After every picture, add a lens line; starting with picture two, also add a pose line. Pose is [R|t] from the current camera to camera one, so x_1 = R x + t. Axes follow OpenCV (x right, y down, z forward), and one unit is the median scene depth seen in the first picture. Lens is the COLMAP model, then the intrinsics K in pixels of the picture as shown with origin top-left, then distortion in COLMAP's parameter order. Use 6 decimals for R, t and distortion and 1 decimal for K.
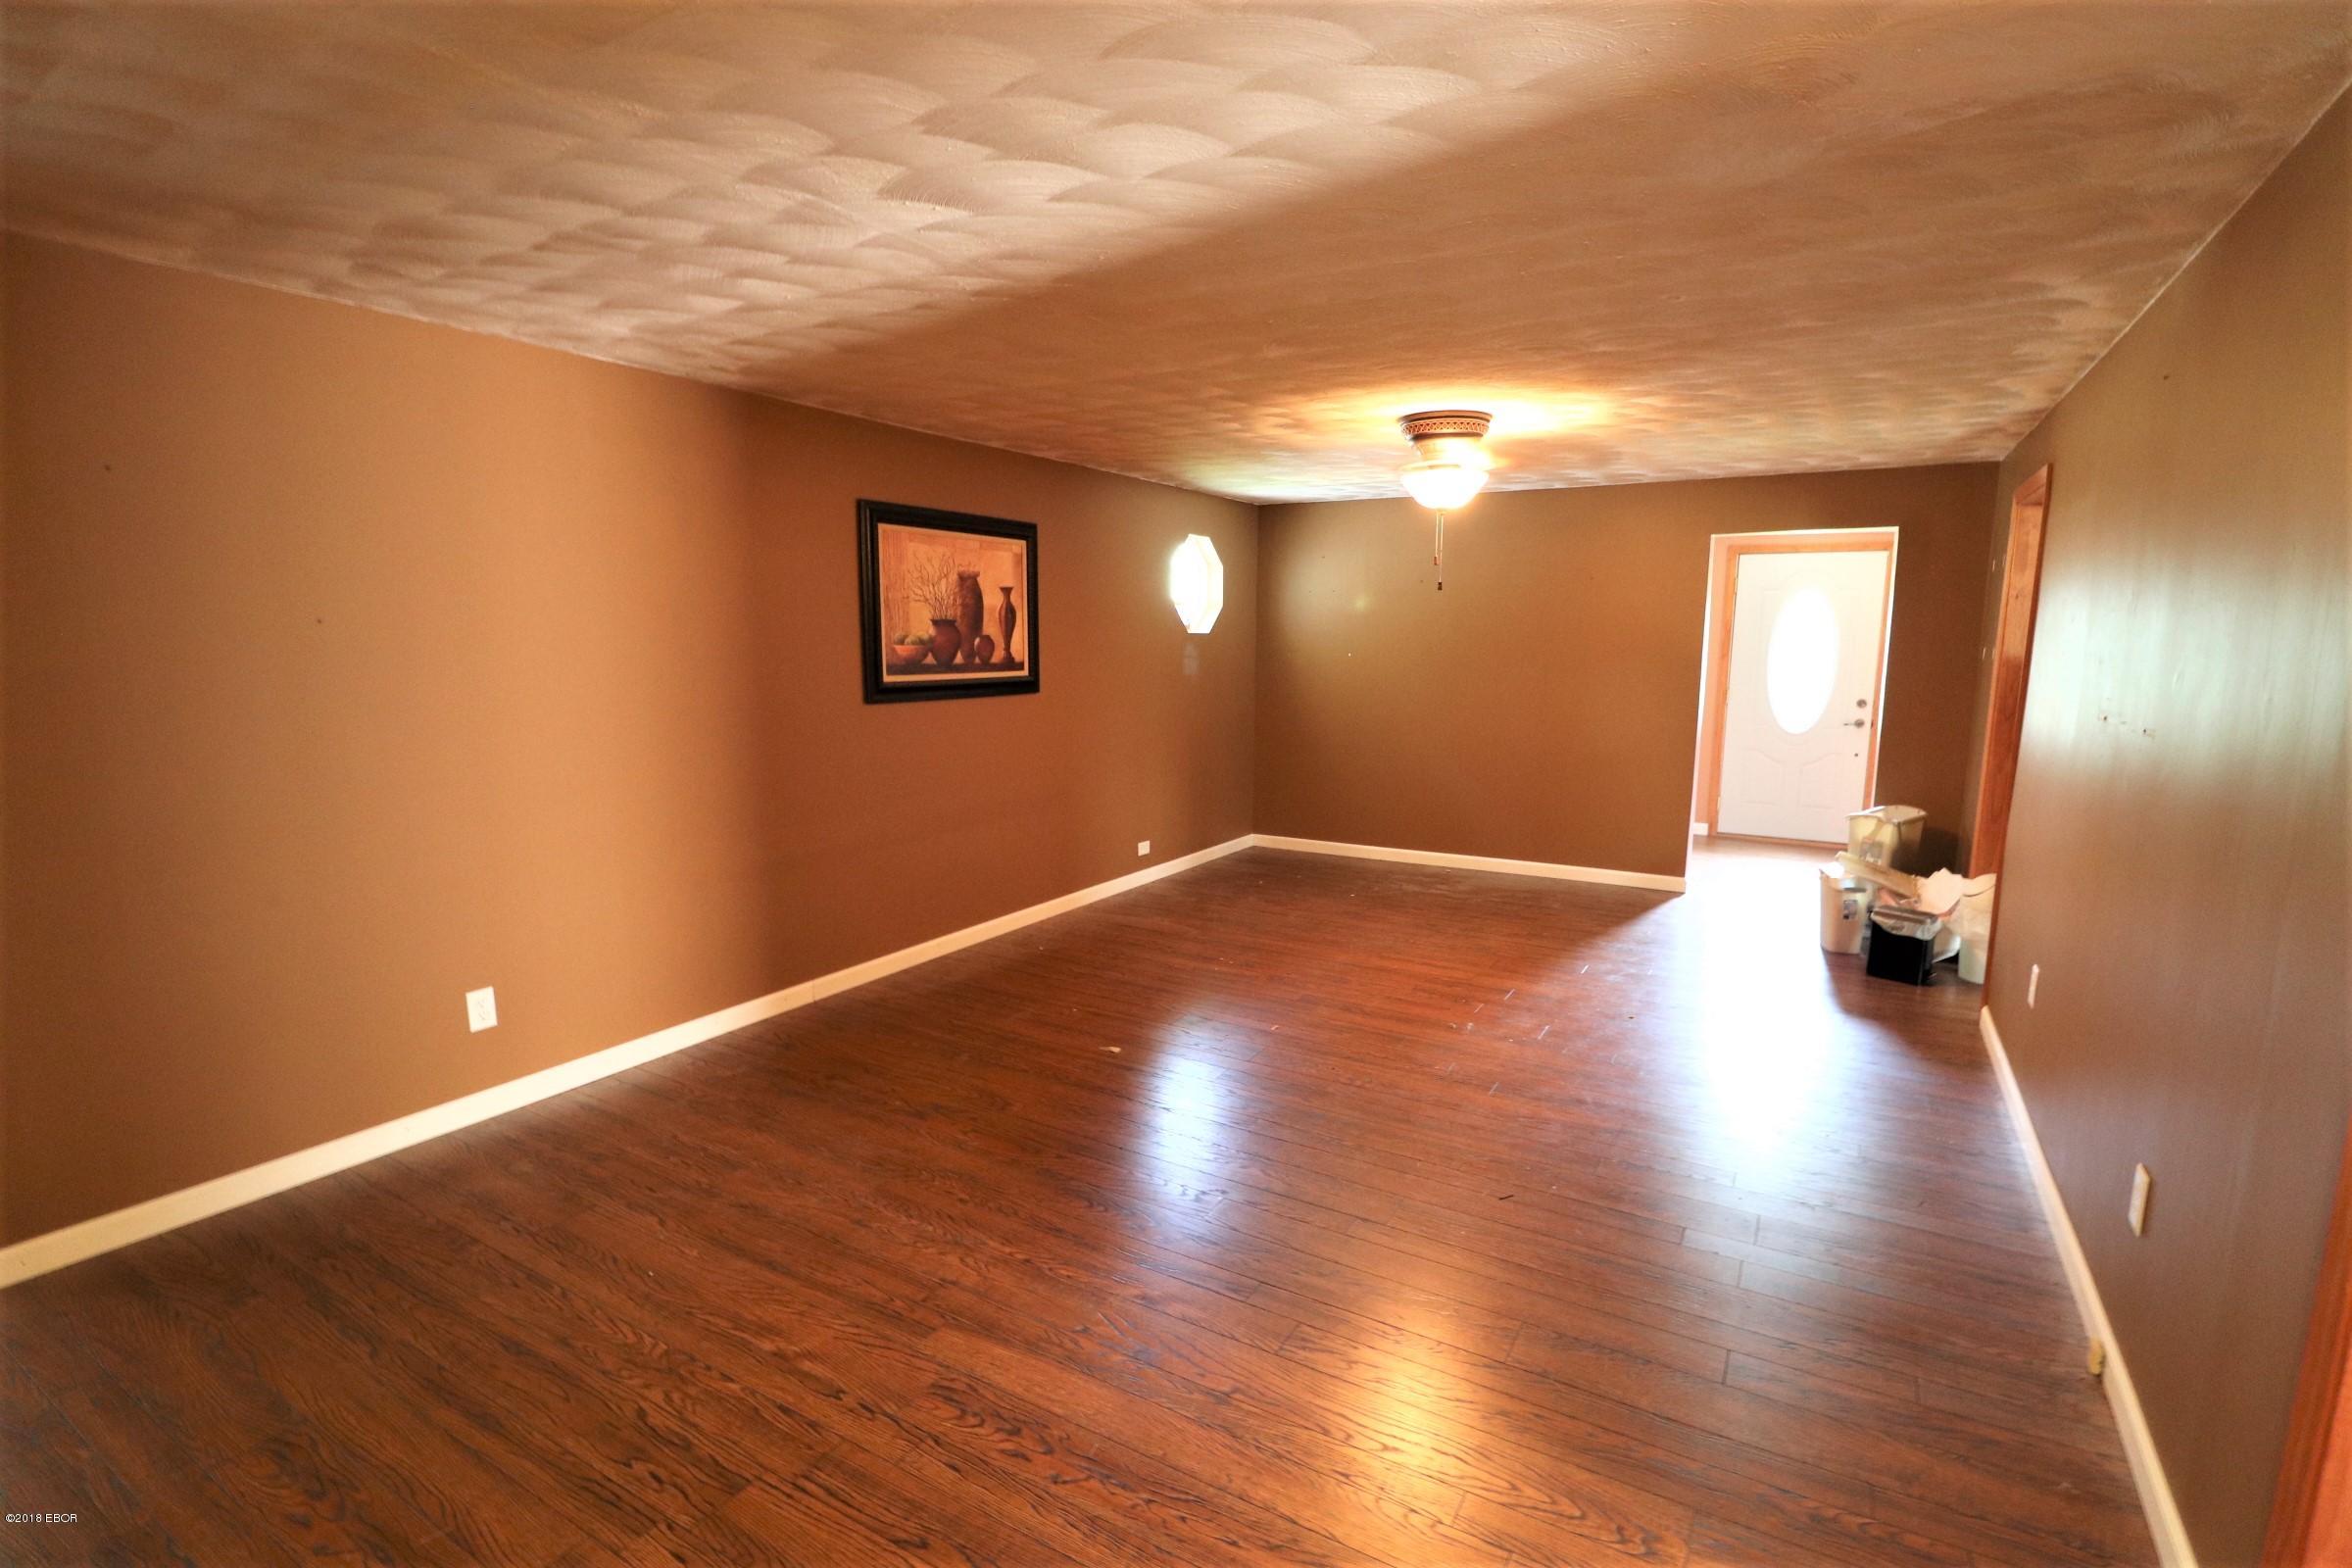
lens RADIAL K [[1104.8, 0, 1174.9], [0, 1104.8, 790.3], [0, 0, 1]] dist [-0.002950, -0.010459]
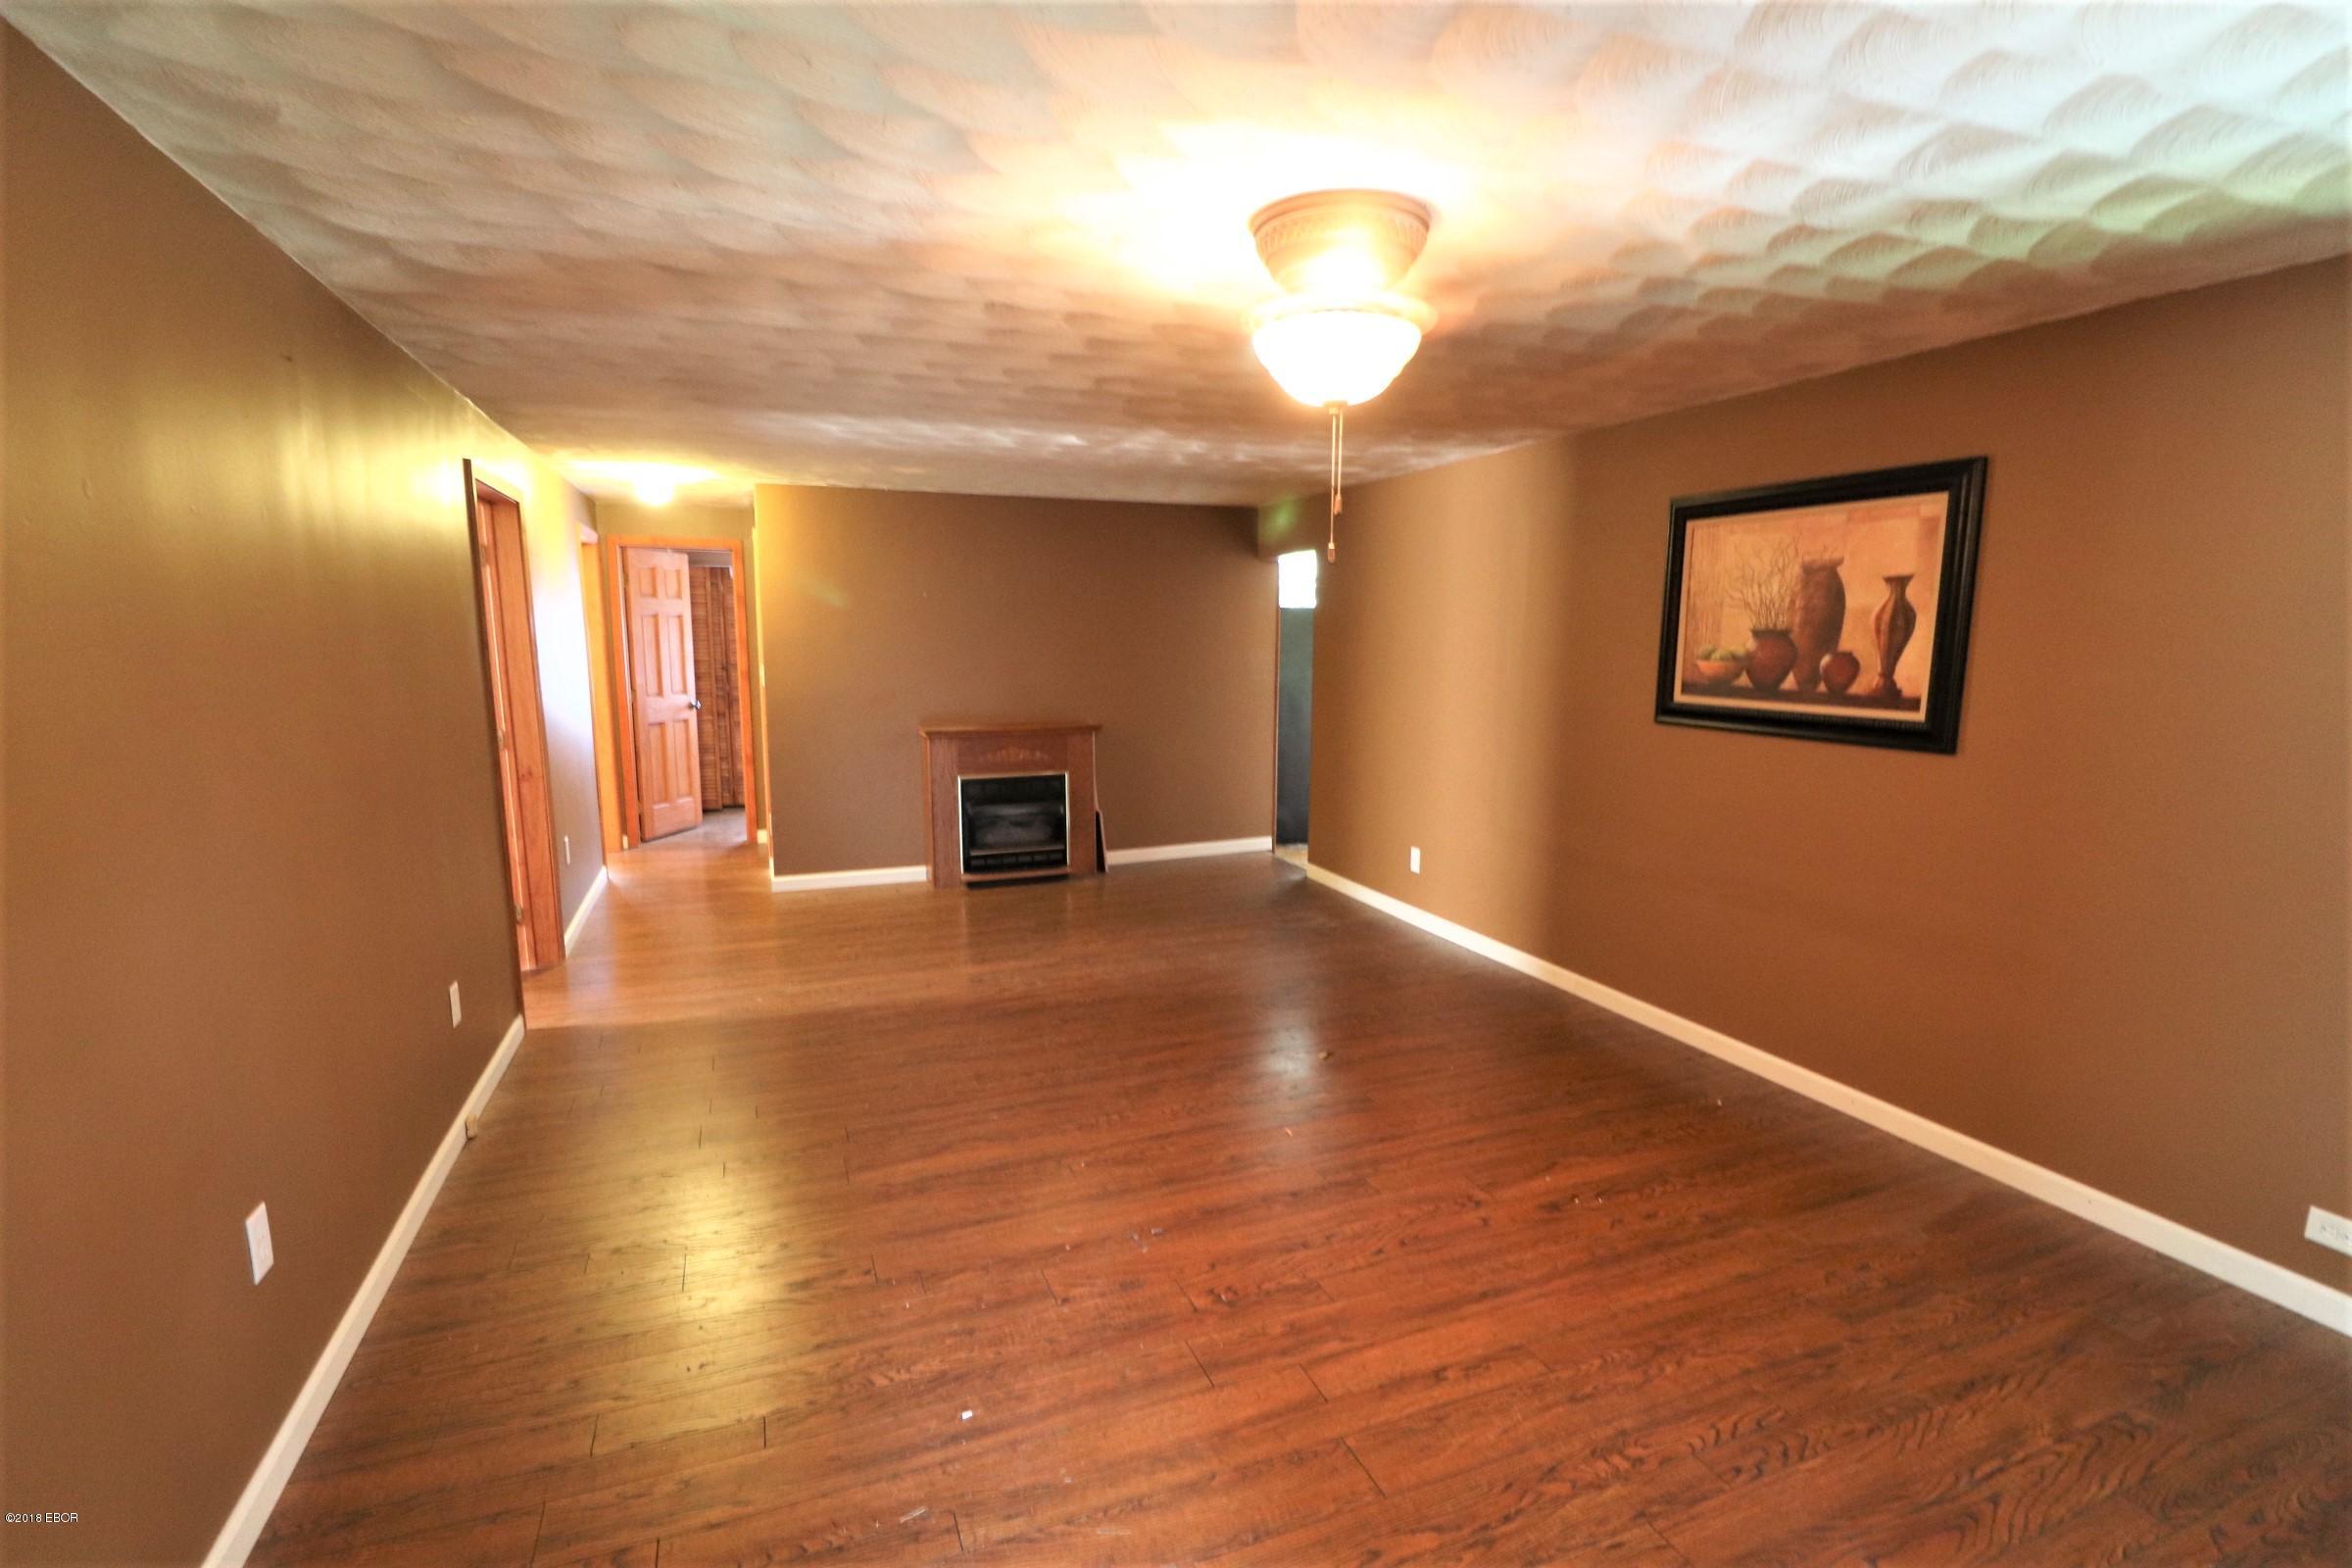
lens RADIAL K [[1104.8, 0, 1193.5], [0, 1104.8, 765.3], [0, 0, 1]] dist [-0.002950, -0.010459]
pose [[-0.607532, 0.084171, -0.789823, 0.624651], [-0.123269, 0.972330, 0.198440, -0.163528], [0.784672, 0.217919, -0.580346, 1.136244]]
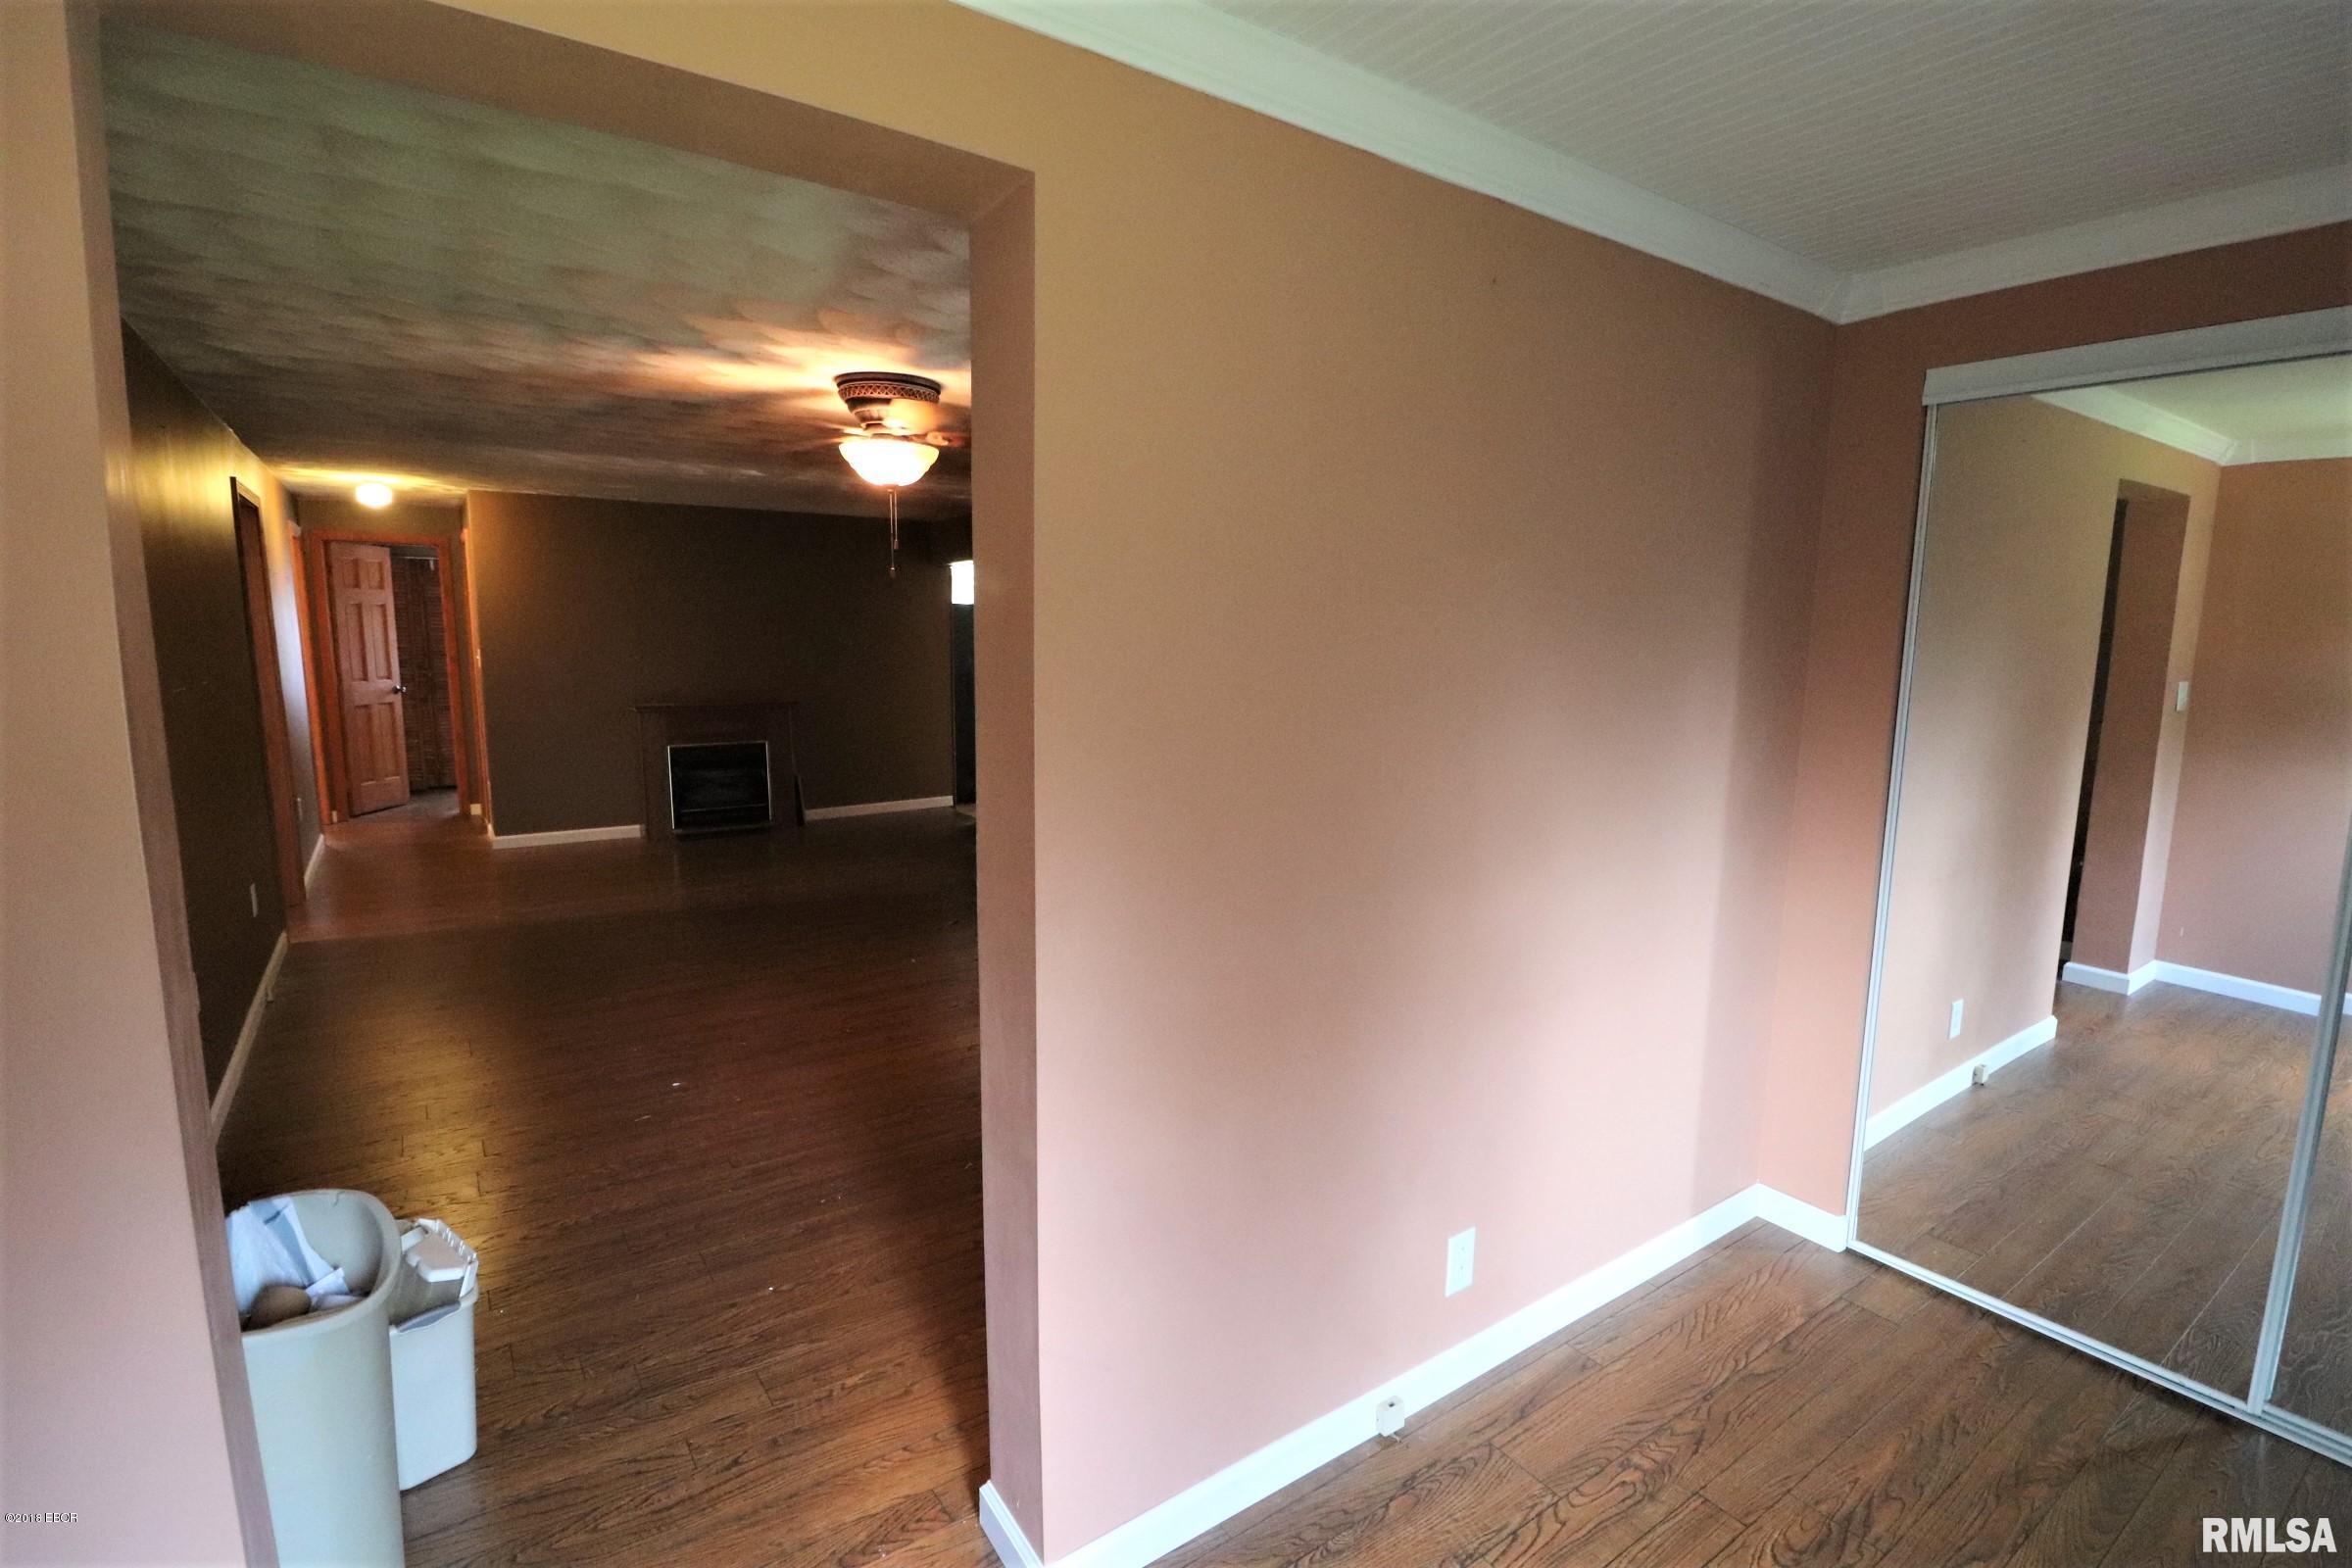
lens RADIAL K [[1104.8, 0, 1205.9], [0, 1104.8, 784.1], [0, 0, 1]] dist [-0.002950, -0.010459]
pose [[-0.401479, 0.111964, -0.908999, 0.835104], [-0.146436, 0.971884, 0.184386, -0.193328], [0.904086, 0.207137, -0.373796, 1.391145]]
